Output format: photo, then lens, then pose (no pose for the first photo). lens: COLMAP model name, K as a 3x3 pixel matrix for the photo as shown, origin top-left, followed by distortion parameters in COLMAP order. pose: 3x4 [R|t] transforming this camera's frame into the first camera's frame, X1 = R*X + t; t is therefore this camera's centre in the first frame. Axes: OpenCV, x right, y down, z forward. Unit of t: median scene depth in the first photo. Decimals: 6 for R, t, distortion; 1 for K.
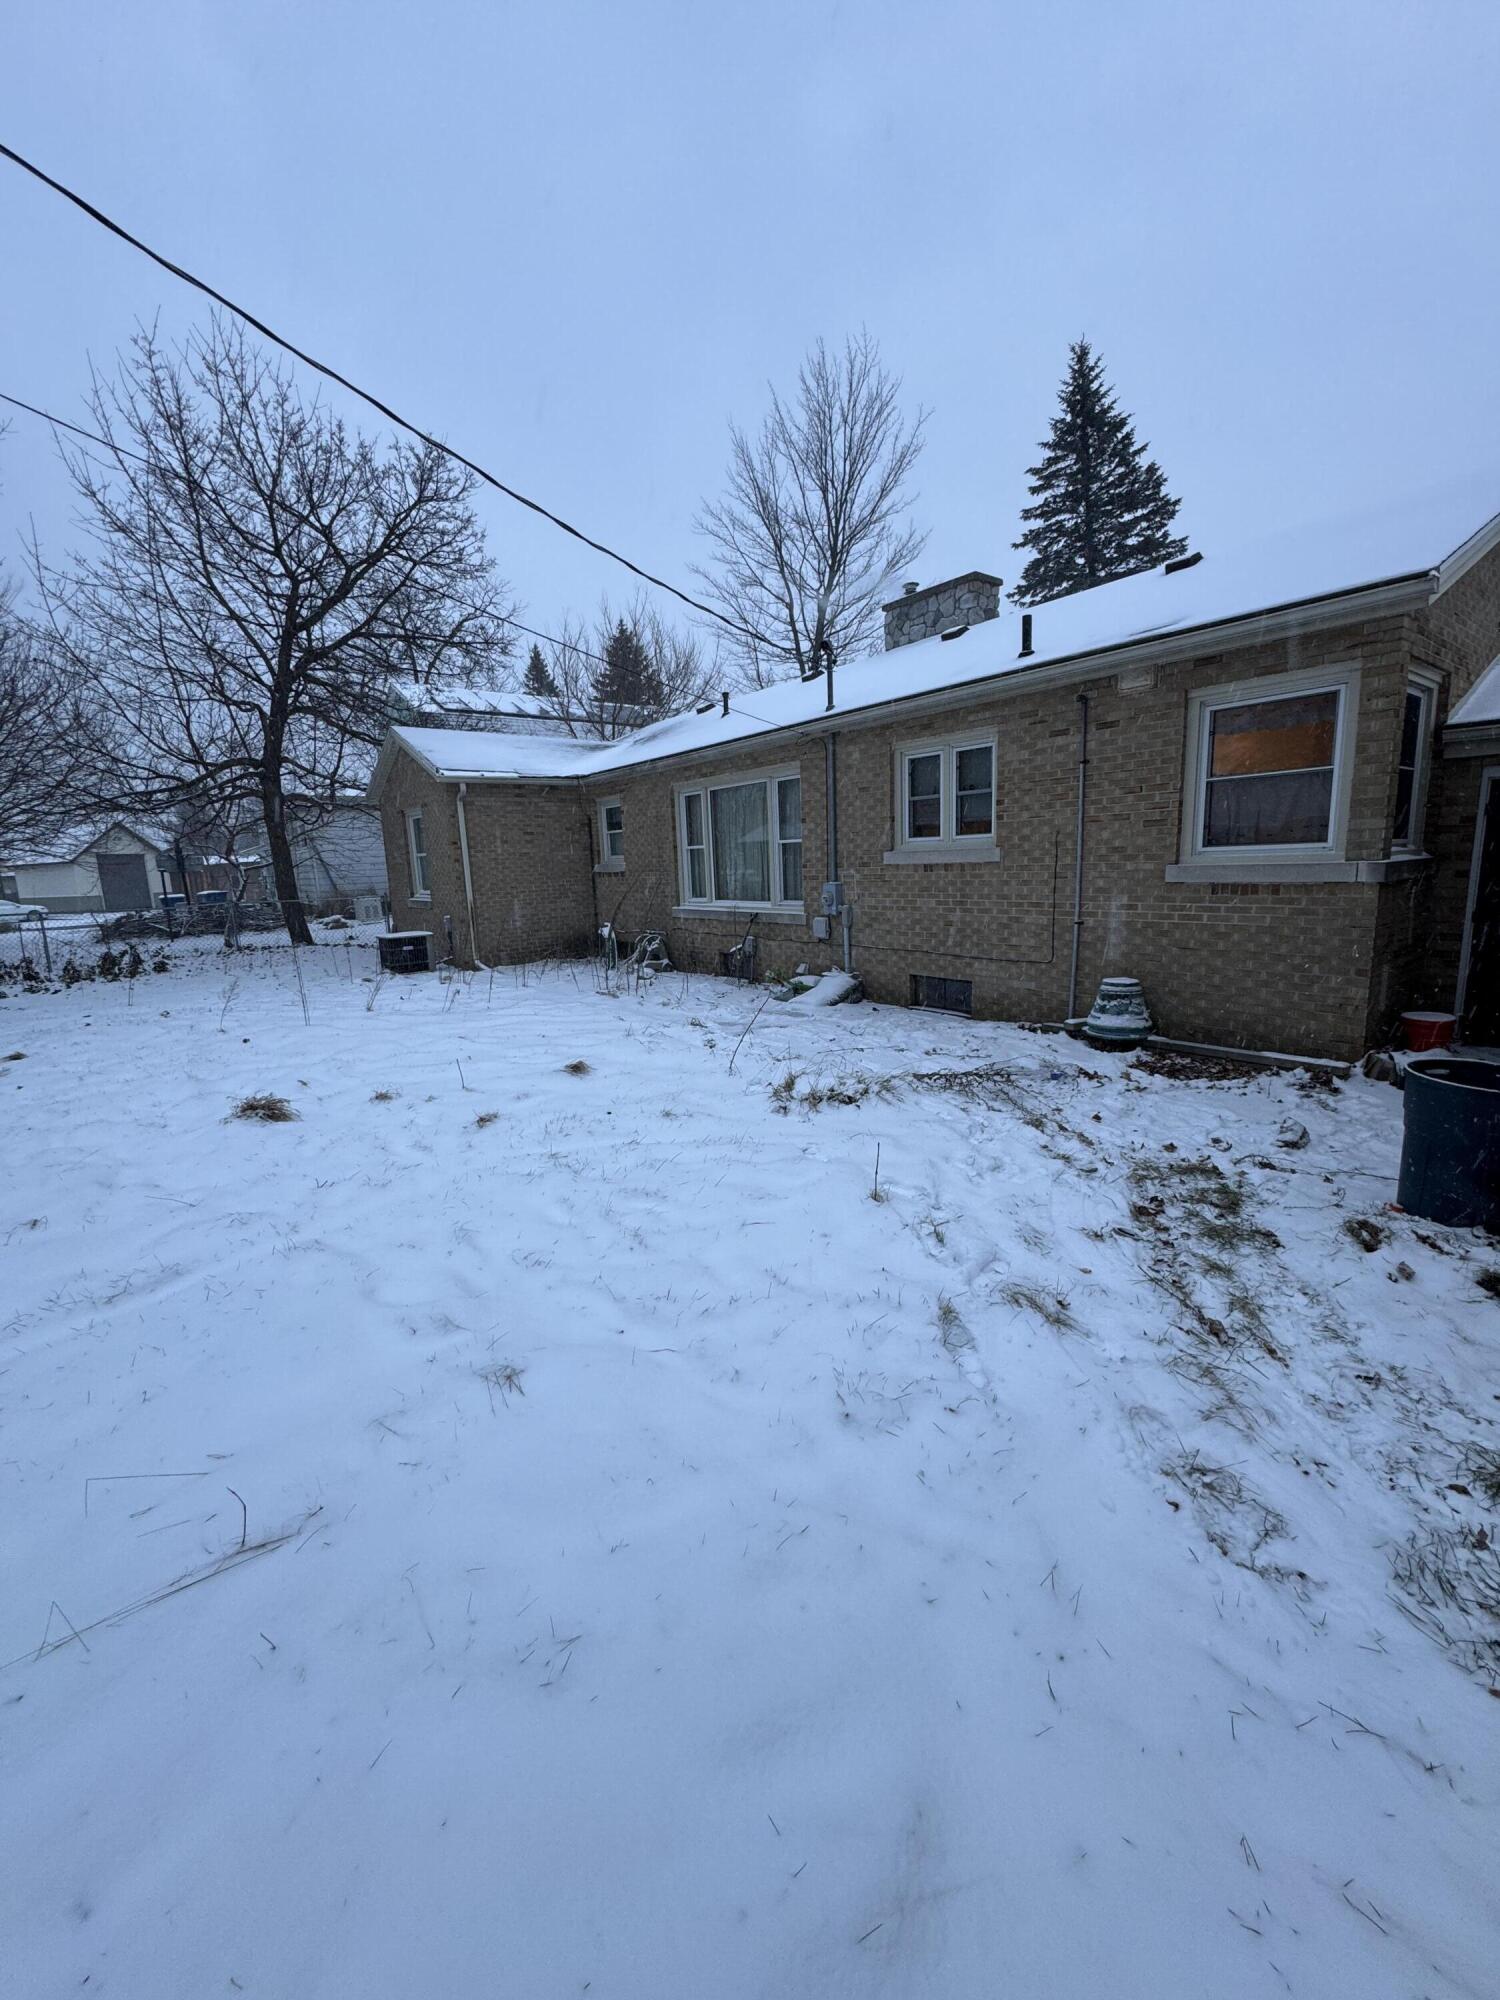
lens RADIAL K [[815.1, 0, 750.0], [0, 815.1, 1000.0], [0, 0, 1]] dist [0.000343, 0.000000]
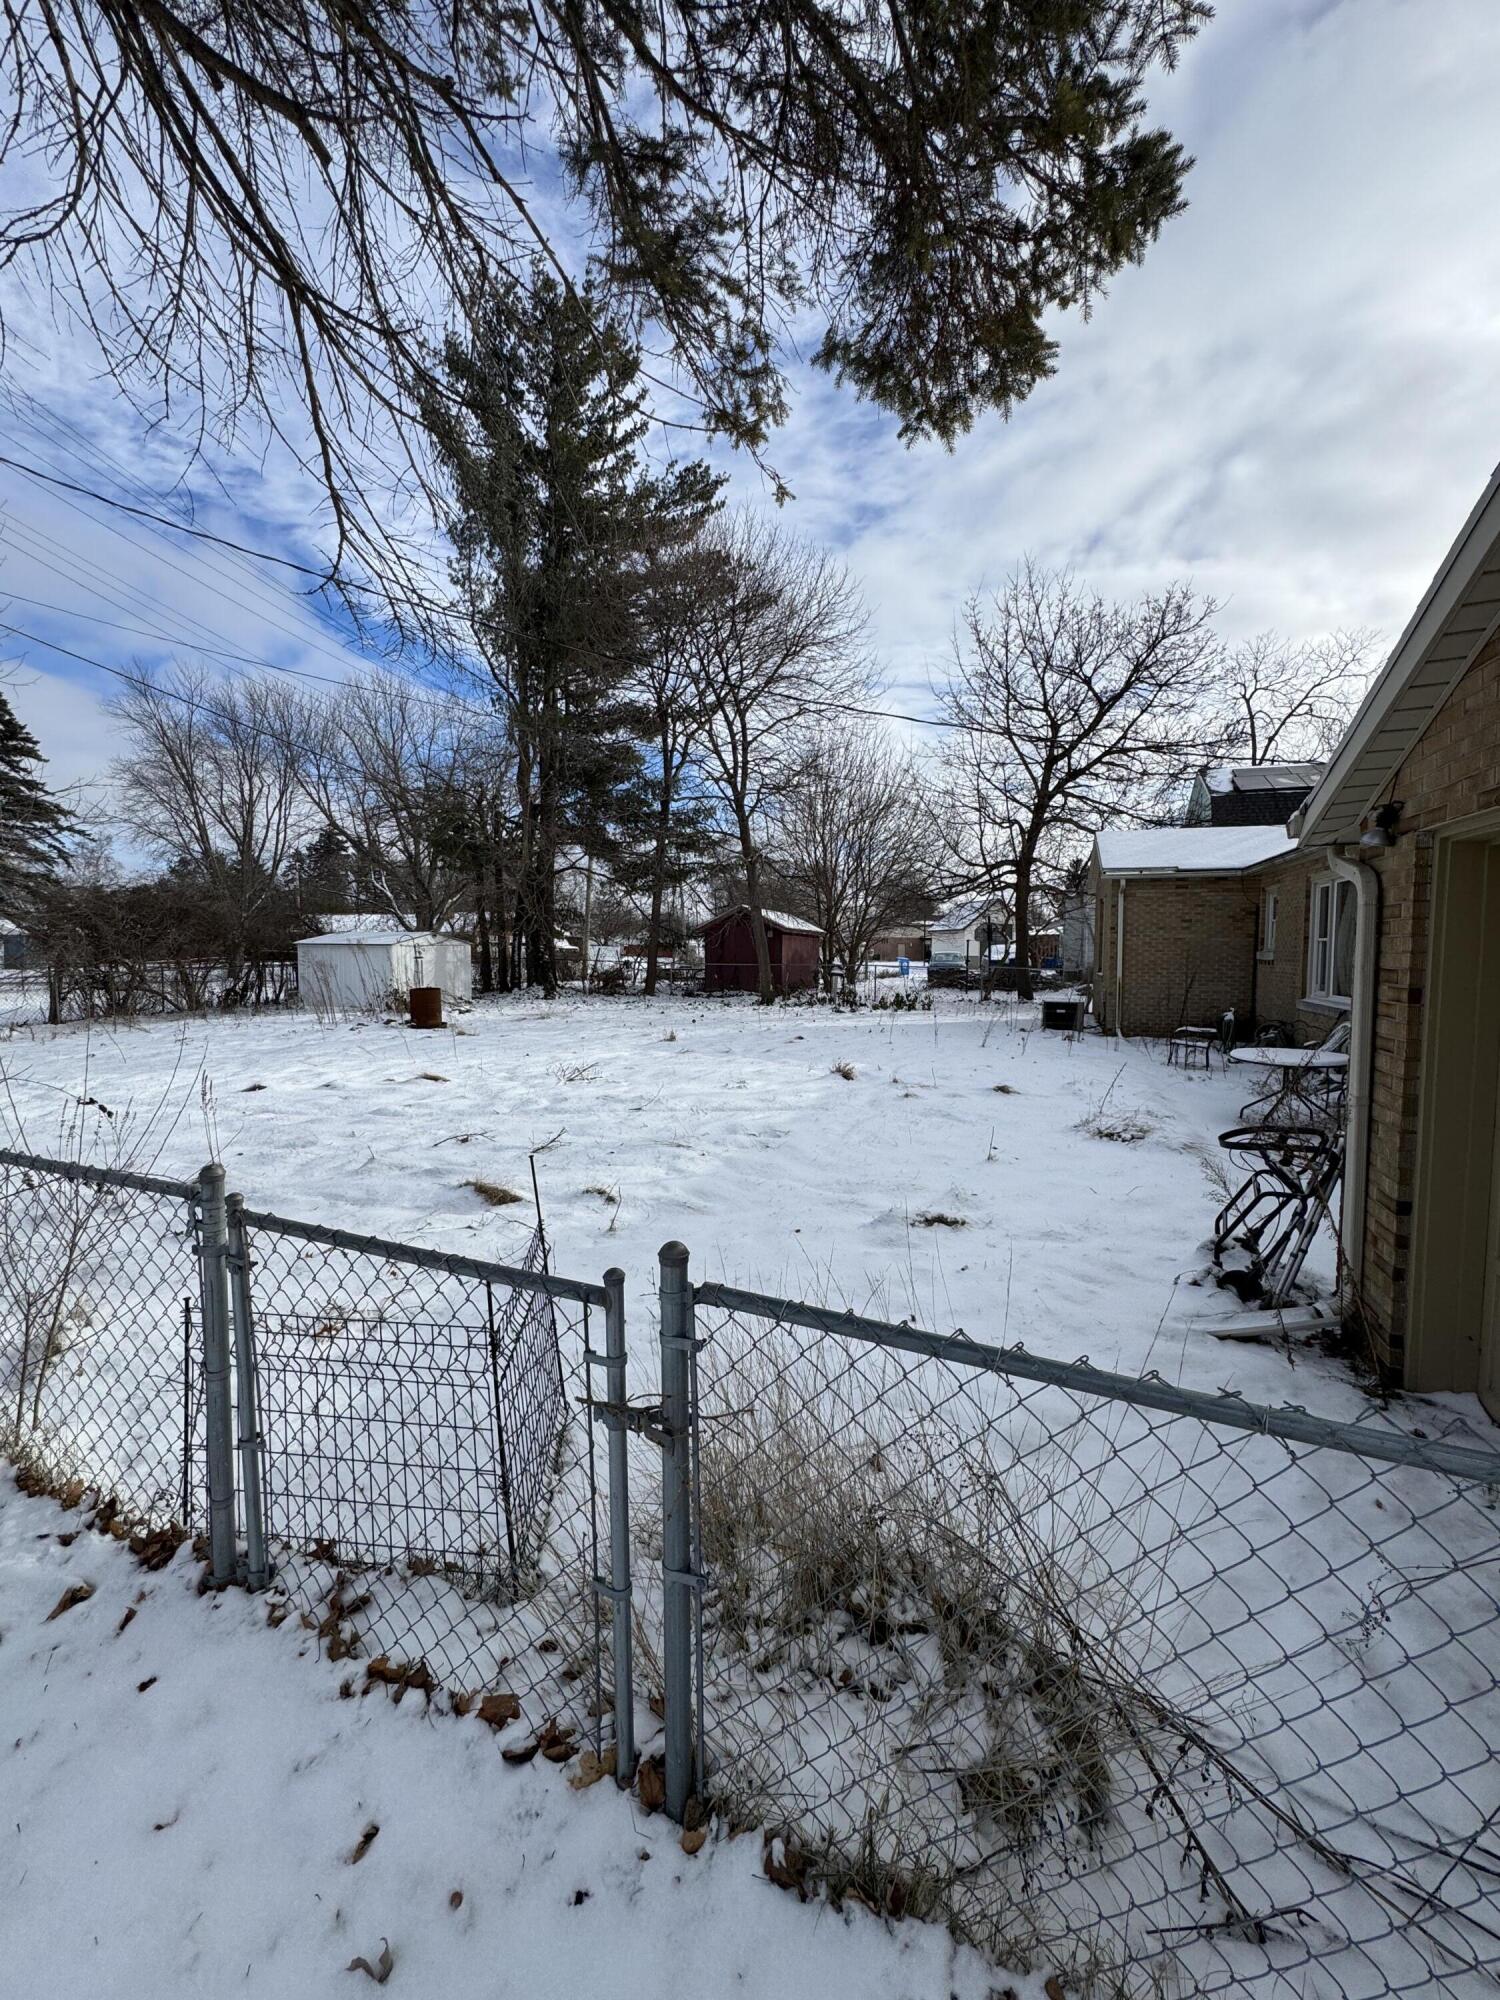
lens RADIAL K [[804.1, 0, 750.0], [0, 804.1, 1000.0], [0, 0, 1]] dist [0.000069, 0.000020]
pose [[0.597312, 0.096832, -0.796142, 0.202014], [-0.166347, 0.986055, -0.004872, 0.003616], [0.784568, 0.135346, 0.605091, -0.091263]]
